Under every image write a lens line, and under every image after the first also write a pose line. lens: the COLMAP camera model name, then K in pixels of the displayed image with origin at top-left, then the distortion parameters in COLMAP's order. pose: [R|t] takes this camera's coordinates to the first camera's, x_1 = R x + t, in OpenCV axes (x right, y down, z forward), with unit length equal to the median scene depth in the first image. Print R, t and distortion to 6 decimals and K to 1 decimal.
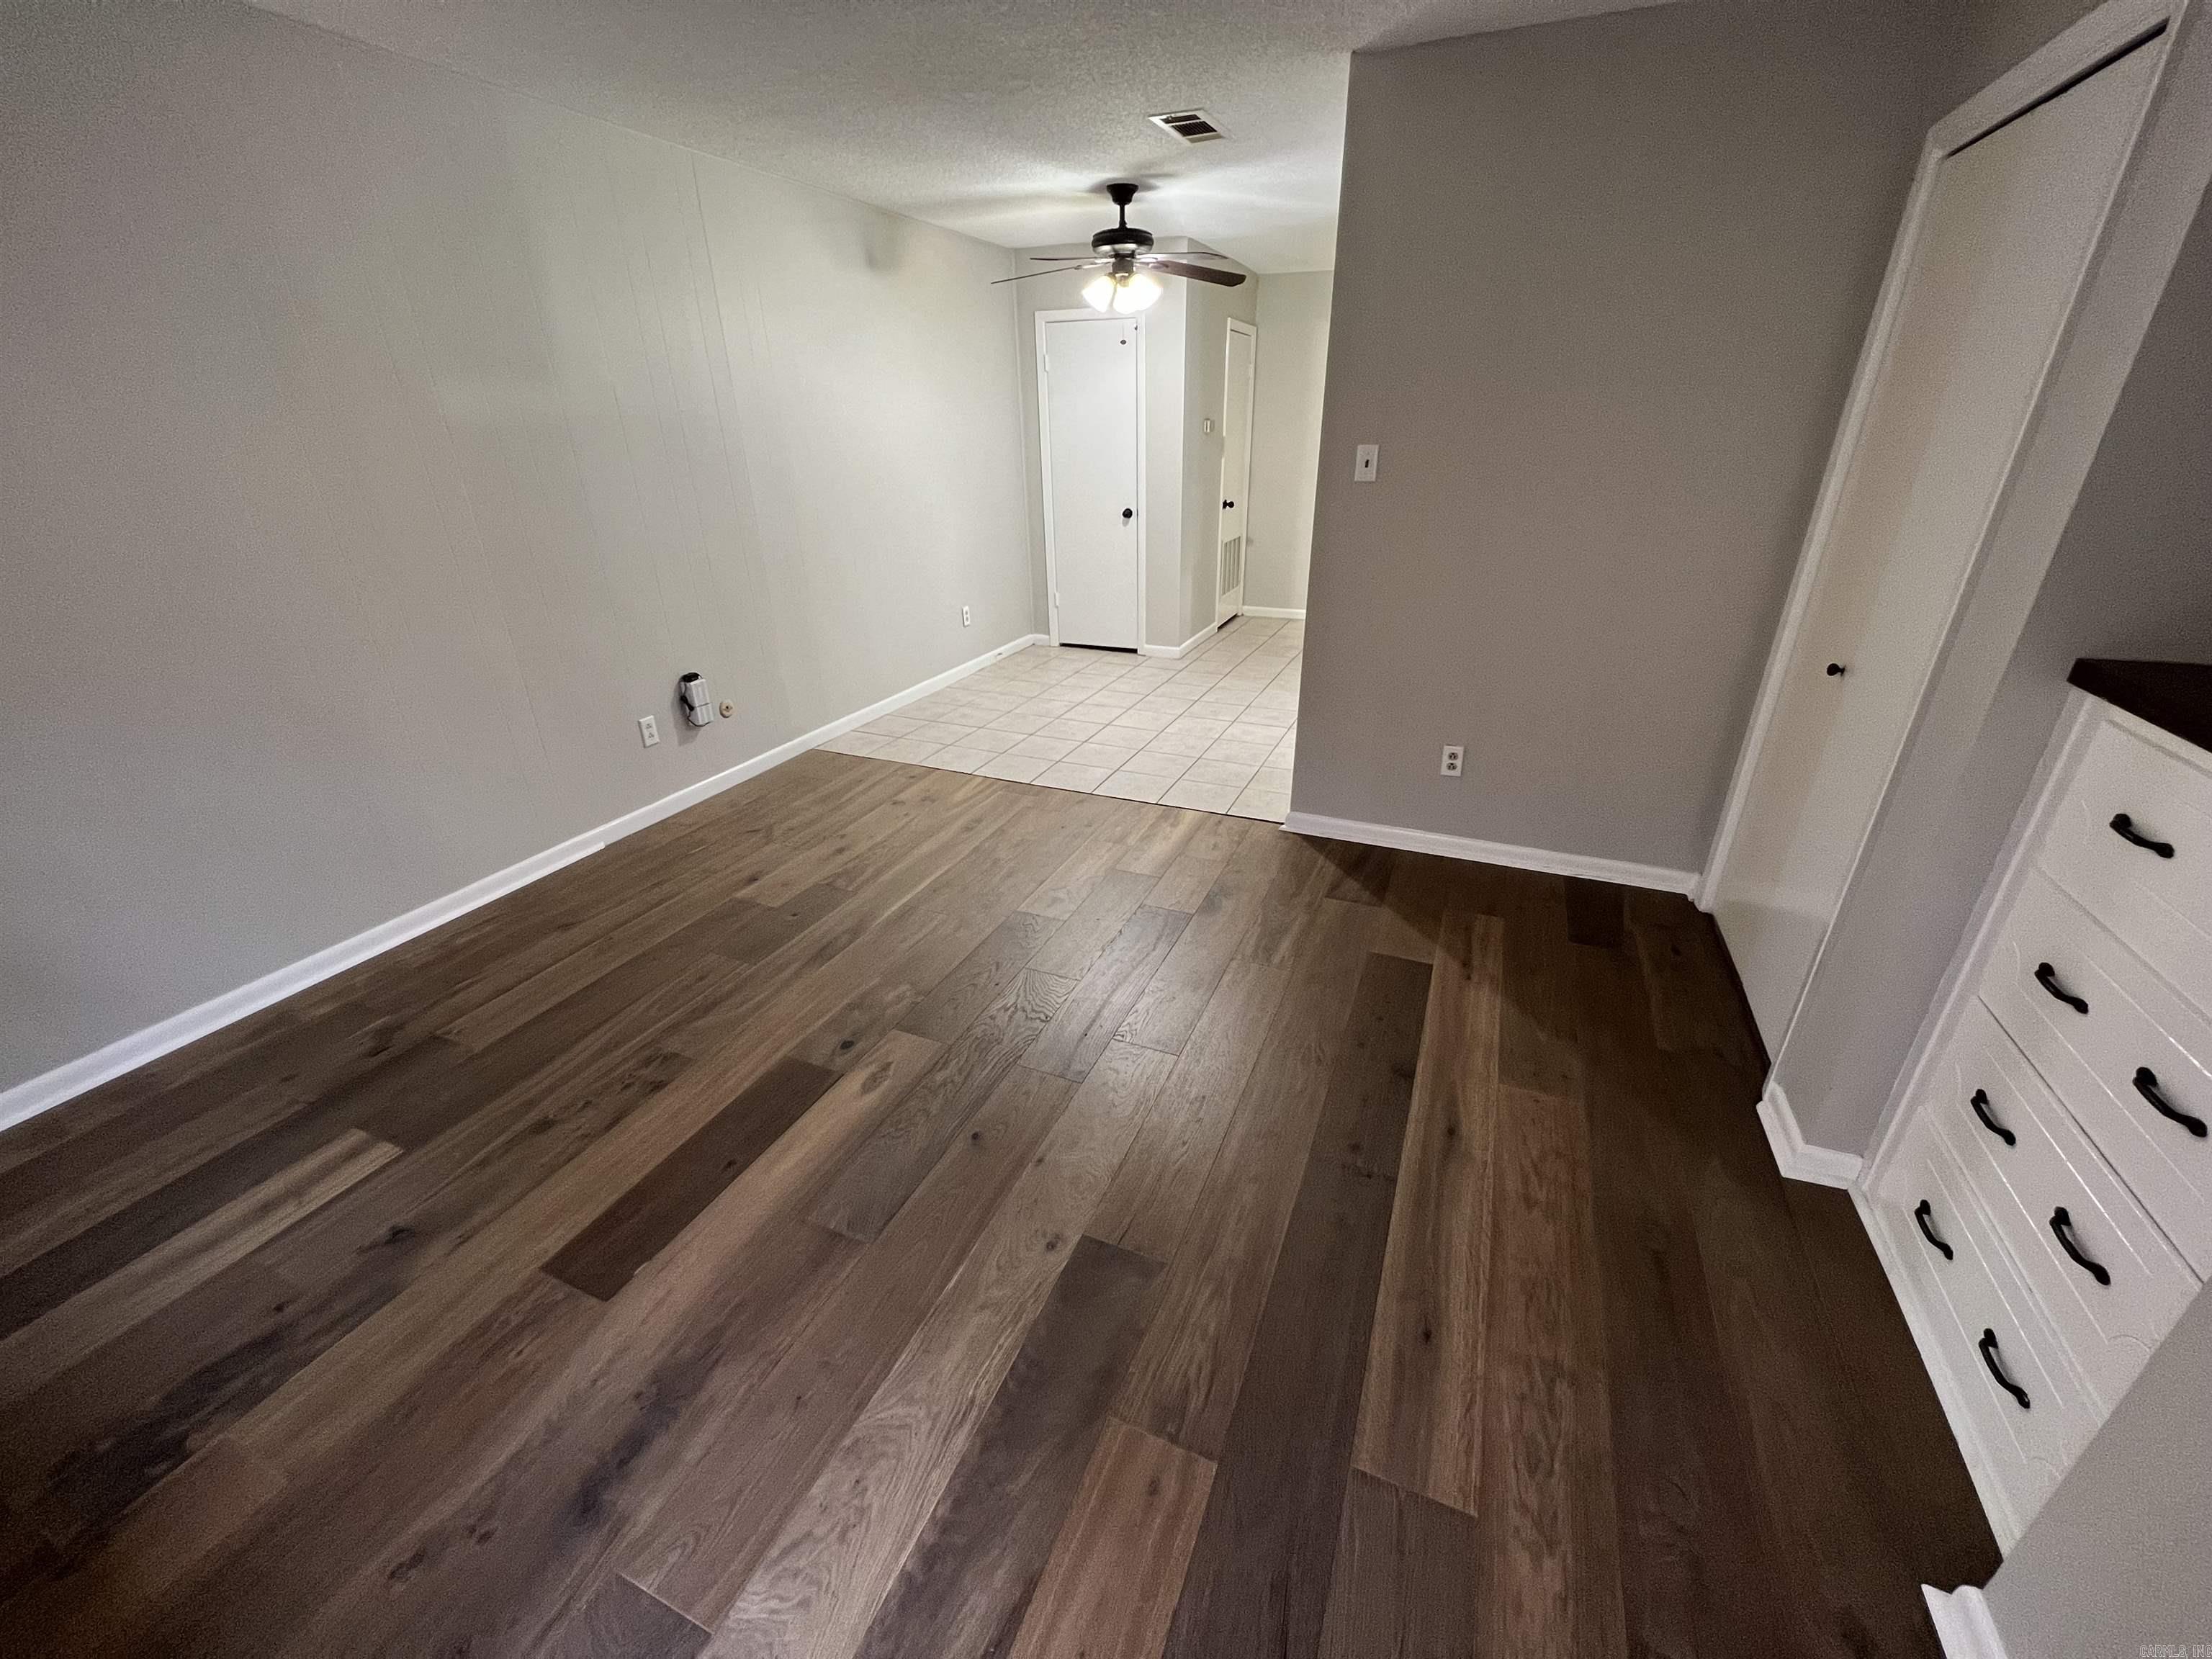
lens RADIAL K [[886.3, 0, 1105.3], [0, 886.3, 827.9], [0, 0, 1]] dist [-0.001137, 0.000395]
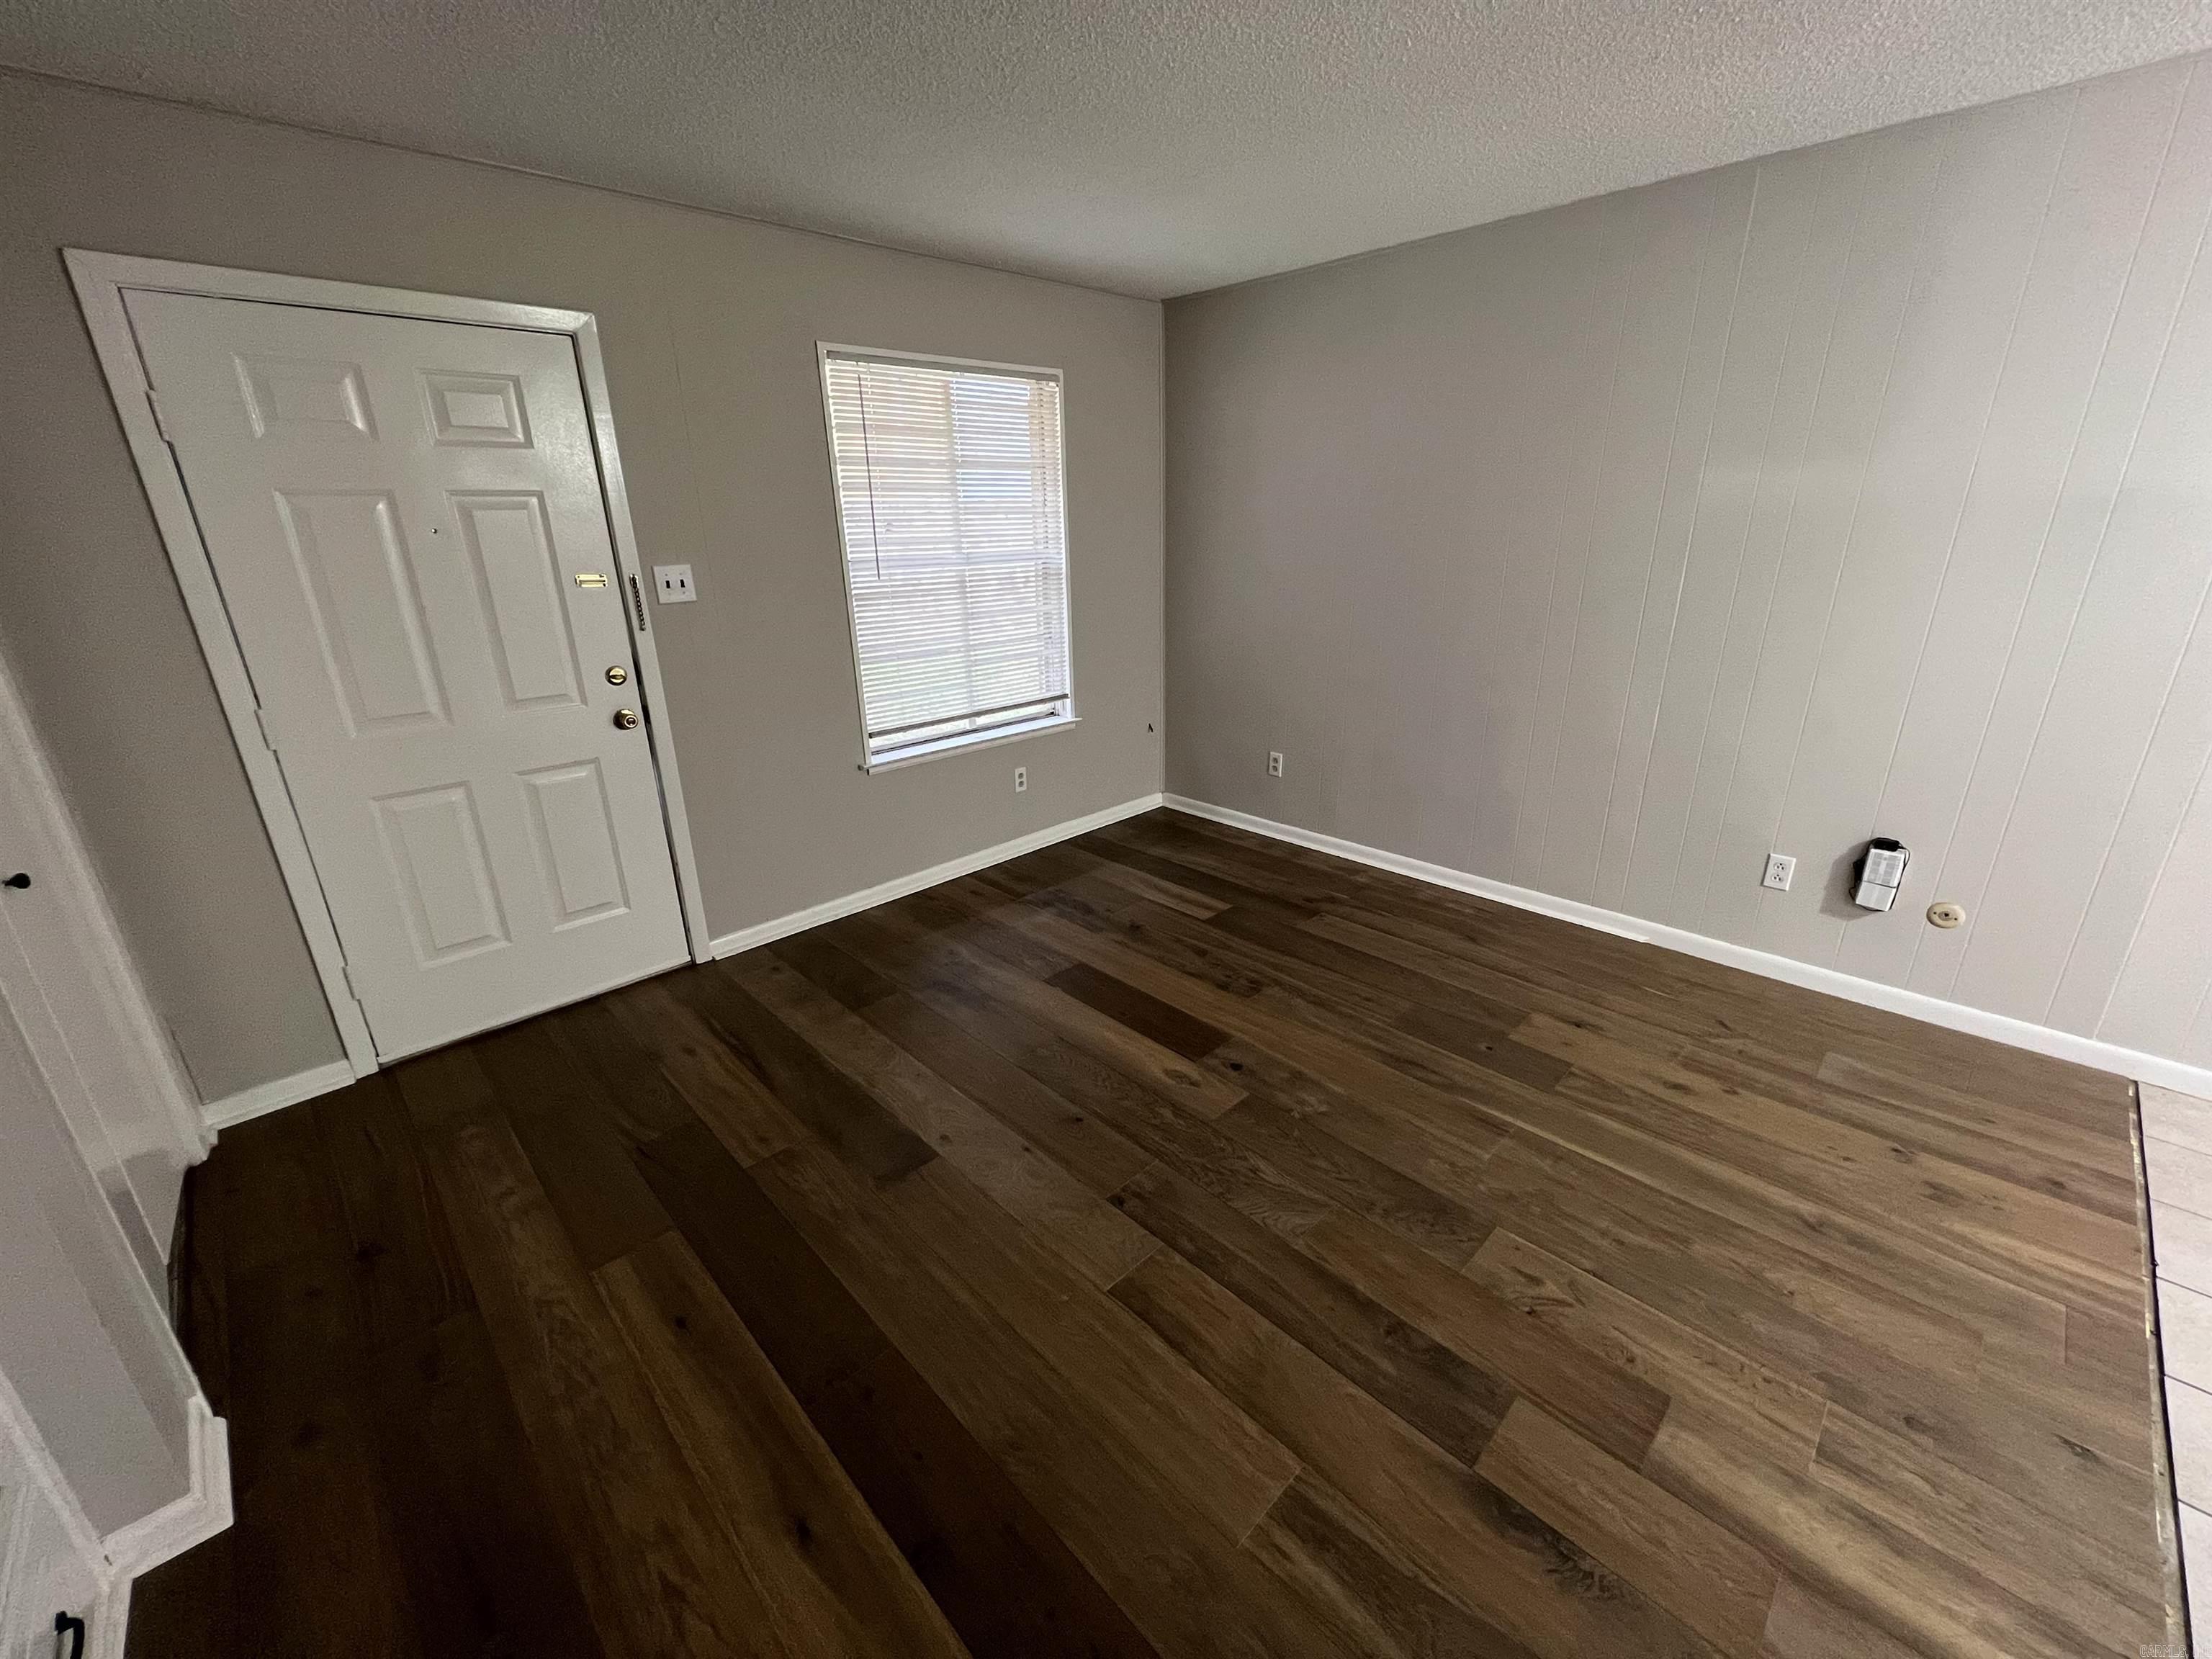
lens RADIAL K [[886.3, 0, 1106.8], [0, 886.3, 827.7], [0, 0, 1]] dist [-0.001137, 0.000395]
pose [[-0.381431, 0.329138, -0.863816, 0.514100], [-0.363349, 0.805867, 0.467500, -0.372103], [0.849993, 0.492186, -0.187791, 0.755878]]
